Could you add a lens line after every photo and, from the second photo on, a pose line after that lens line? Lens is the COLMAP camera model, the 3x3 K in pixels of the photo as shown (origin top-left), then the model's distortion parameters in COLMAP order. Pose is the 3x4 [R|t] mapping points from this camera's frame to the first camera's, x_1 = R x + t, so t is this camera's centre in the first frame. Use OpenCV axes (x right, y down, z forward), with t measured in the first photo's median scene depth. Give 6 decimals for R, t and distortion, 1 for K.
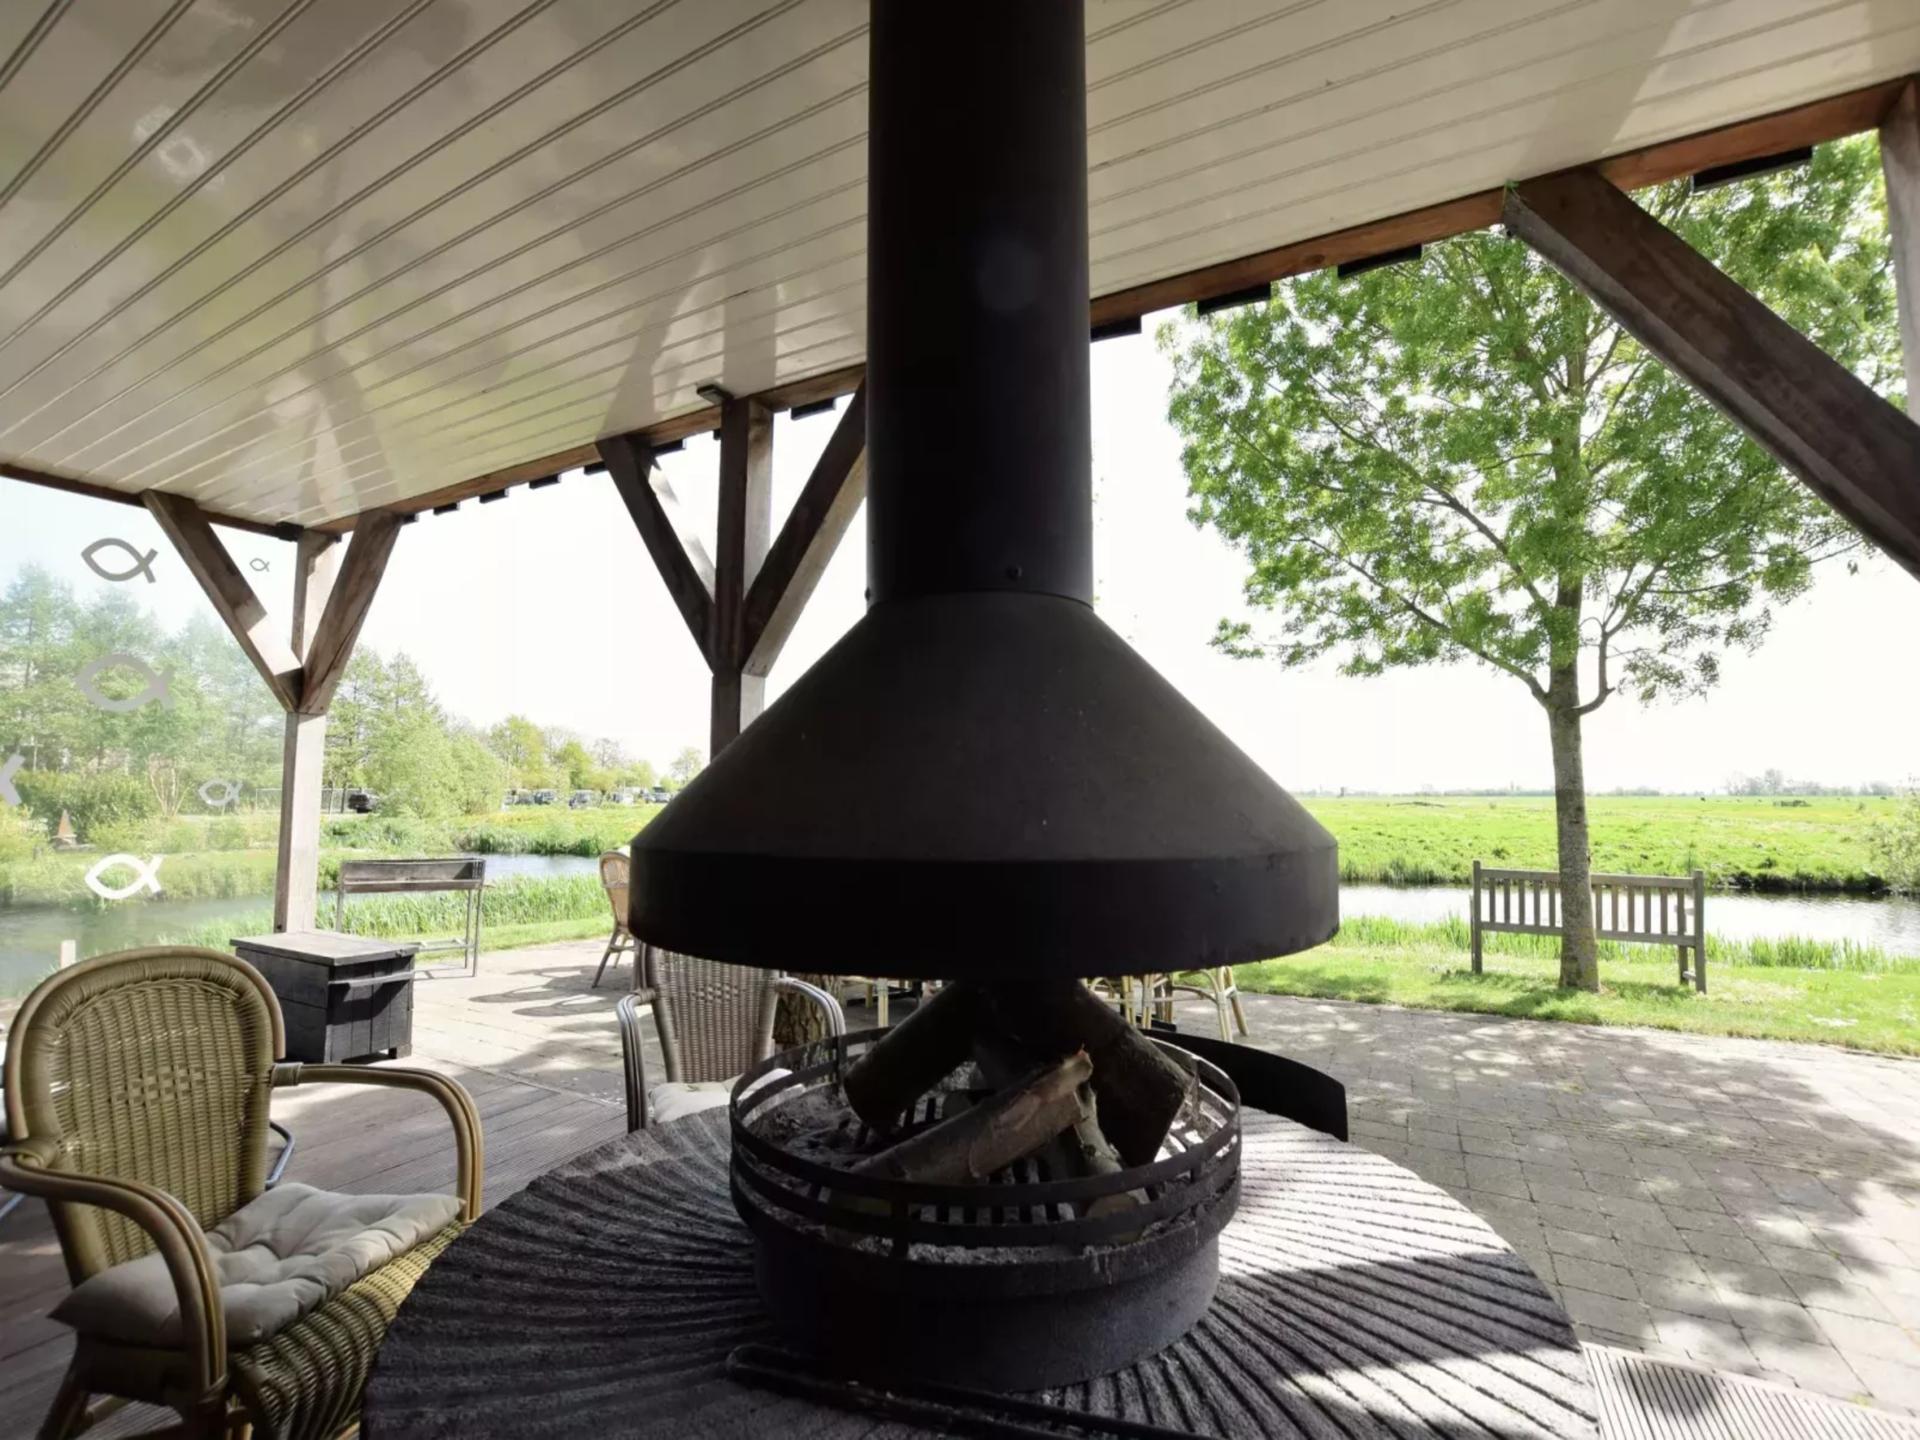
lens RADIAL K [[901.1, 0, 931.4], [0, 901.1, 737.4], [0, 0, 1]] dist [-0.025431, -0.000124]
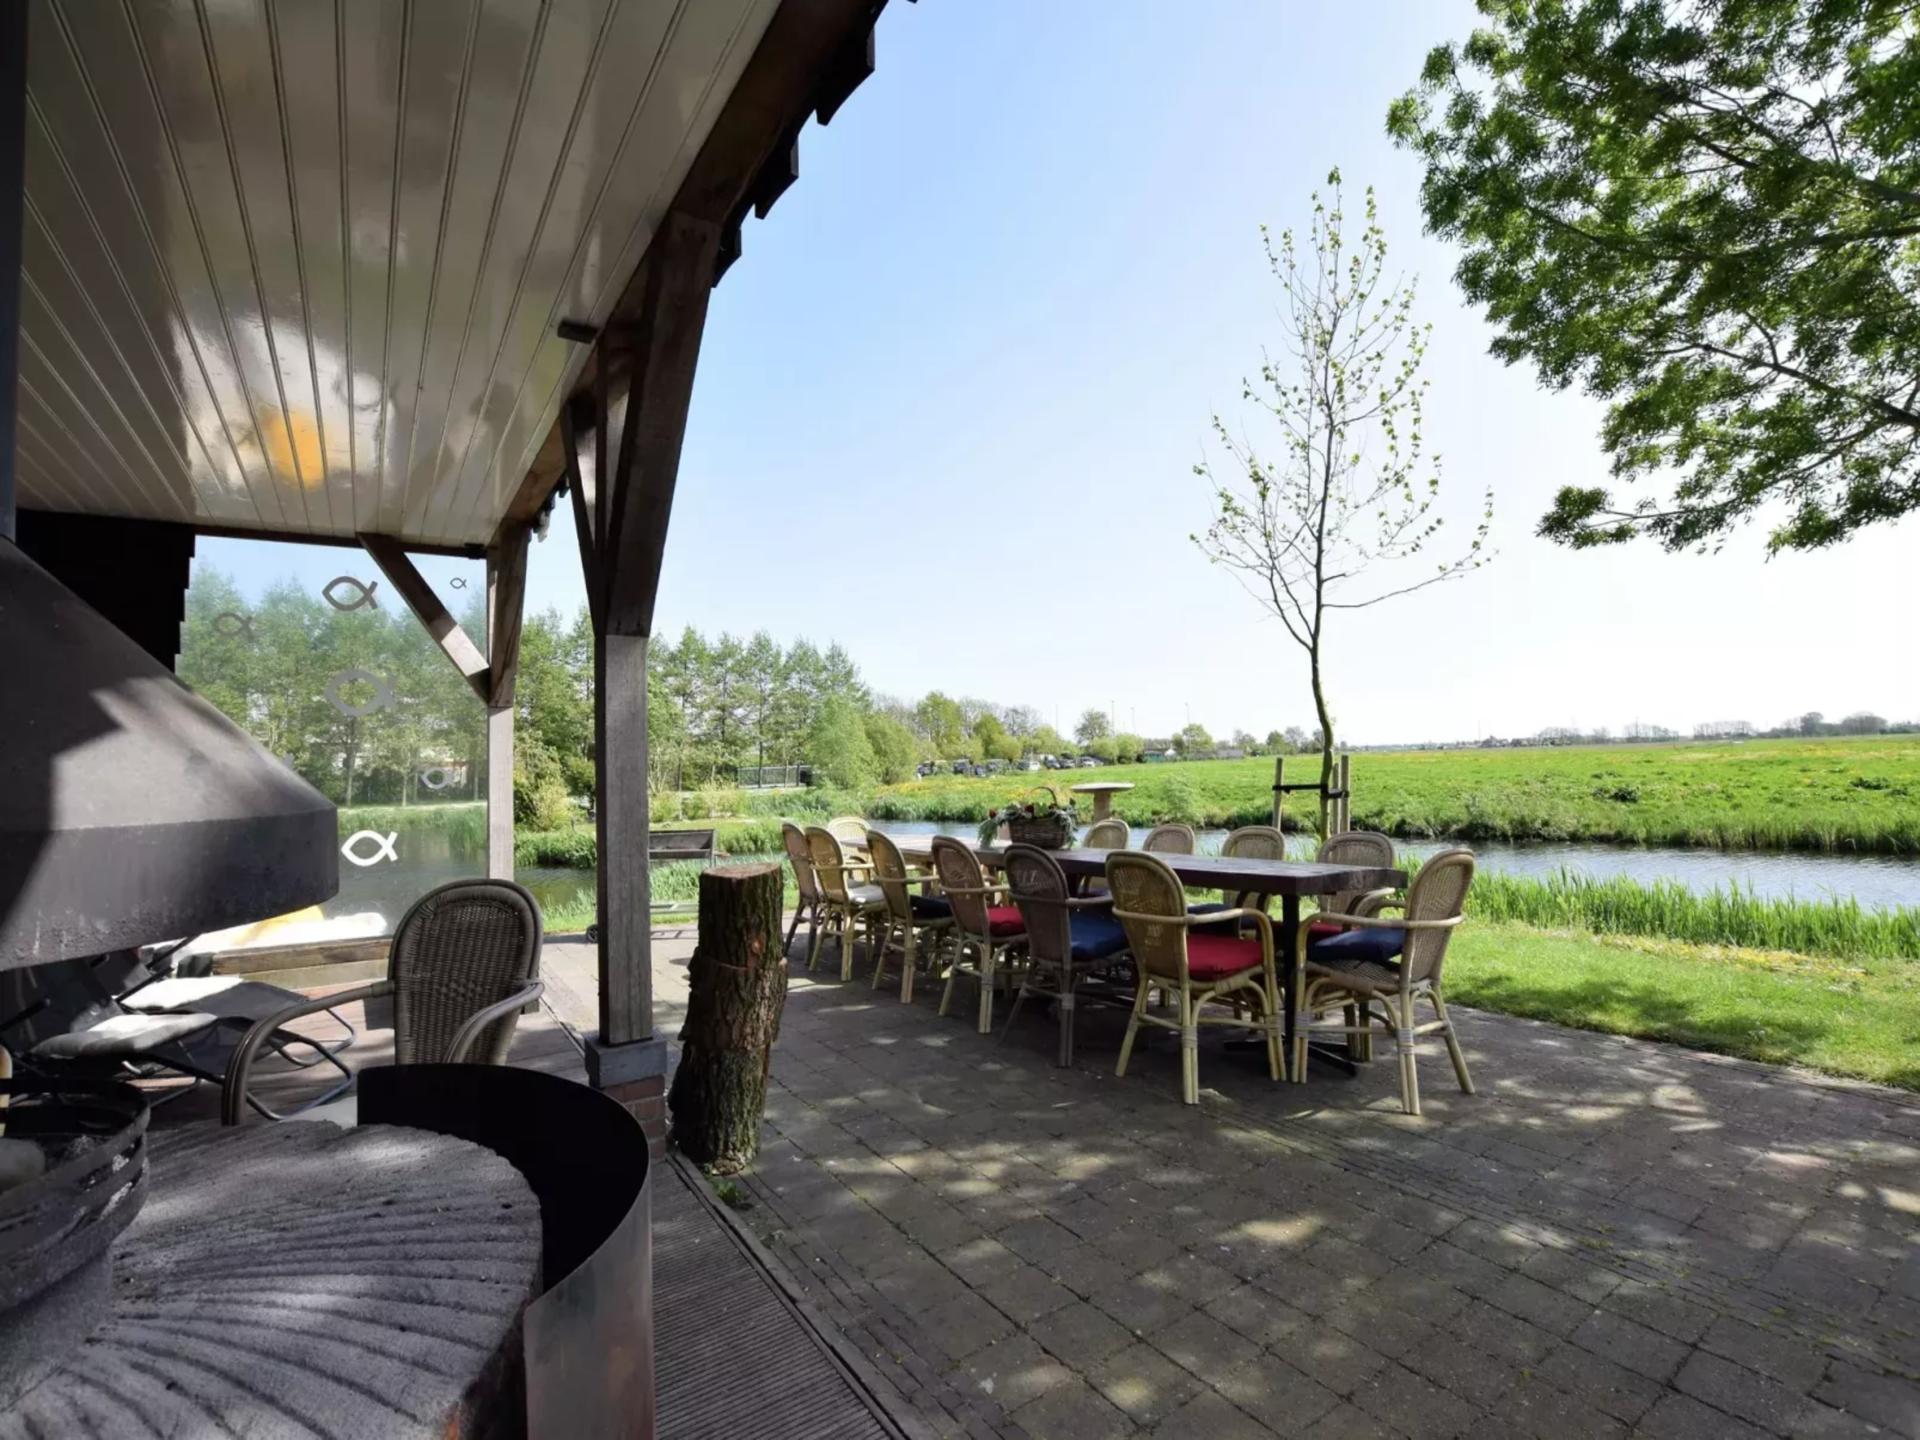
lens RADIAL K [[901.1, 0, 931.4], [0, 901.1, 737.4], [0, 0, 1]] dist [-0.025431, -0.000124]
pose [[0.883162, -0.045934, -0.466813, 0.216201], [0.064699, 0.997610, 0.024240, 0.013291], [0.464584, -0.051610, 0.884024, 0.152222]]
